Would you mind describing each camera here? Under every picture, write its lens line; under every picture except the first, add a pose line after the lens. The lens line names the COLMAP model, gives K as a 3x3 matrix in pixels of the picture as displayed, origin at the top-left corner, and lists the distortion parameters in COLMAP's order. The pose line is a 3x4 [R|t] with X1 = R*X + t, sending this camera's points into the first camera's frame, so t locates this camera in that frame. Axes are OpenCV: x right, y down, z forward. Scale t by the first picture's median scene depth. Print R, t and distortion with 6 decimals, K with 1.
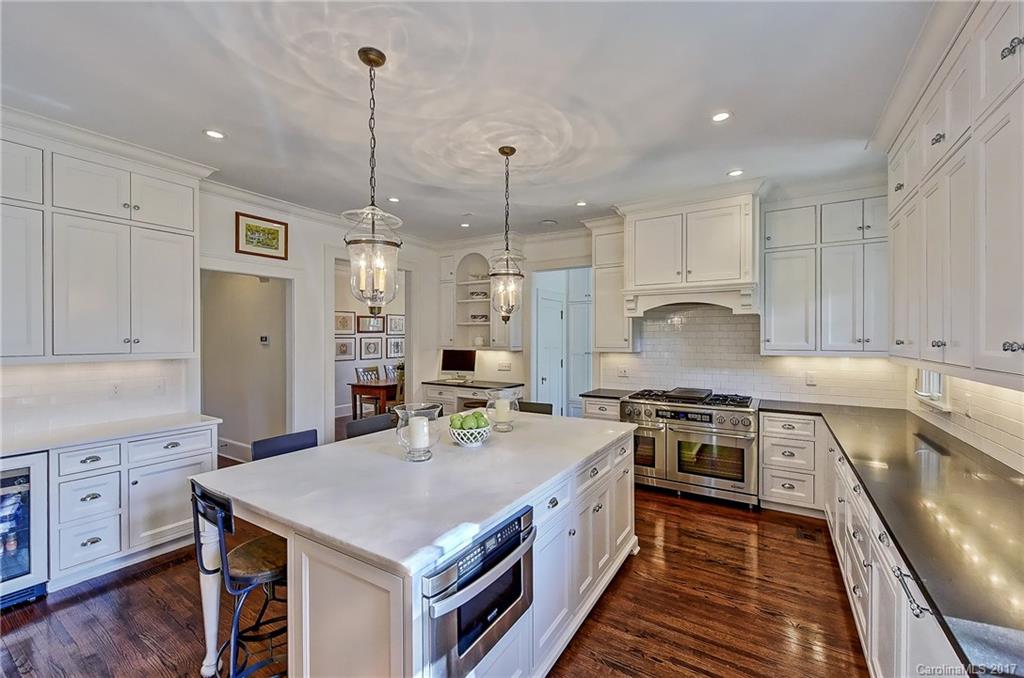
lens RADIAL K [[420.2, 0, 511.9], [0, 420.2, 339.0], [0, 0, 1]] dist [0.002400, 0.000098]
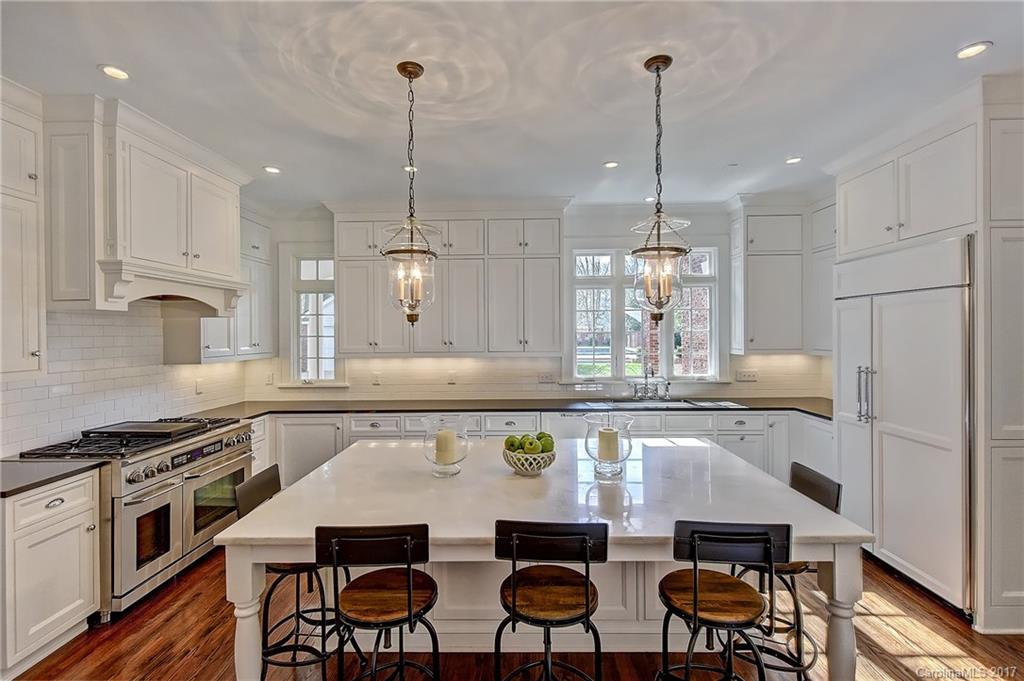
lens RADIAL K [[456.4, 0, 512.4], [0, 456.4, 334.9], [0, 0, 1]] dist [0.002682, 0.000112]
pose [[-0.514704, 0.004373, 0.857357, -0.700489], [0.013307, 0.999907, 0.002889, -0.021300], [-0.857264, 0.012896, -0.514715, 1.204775]]
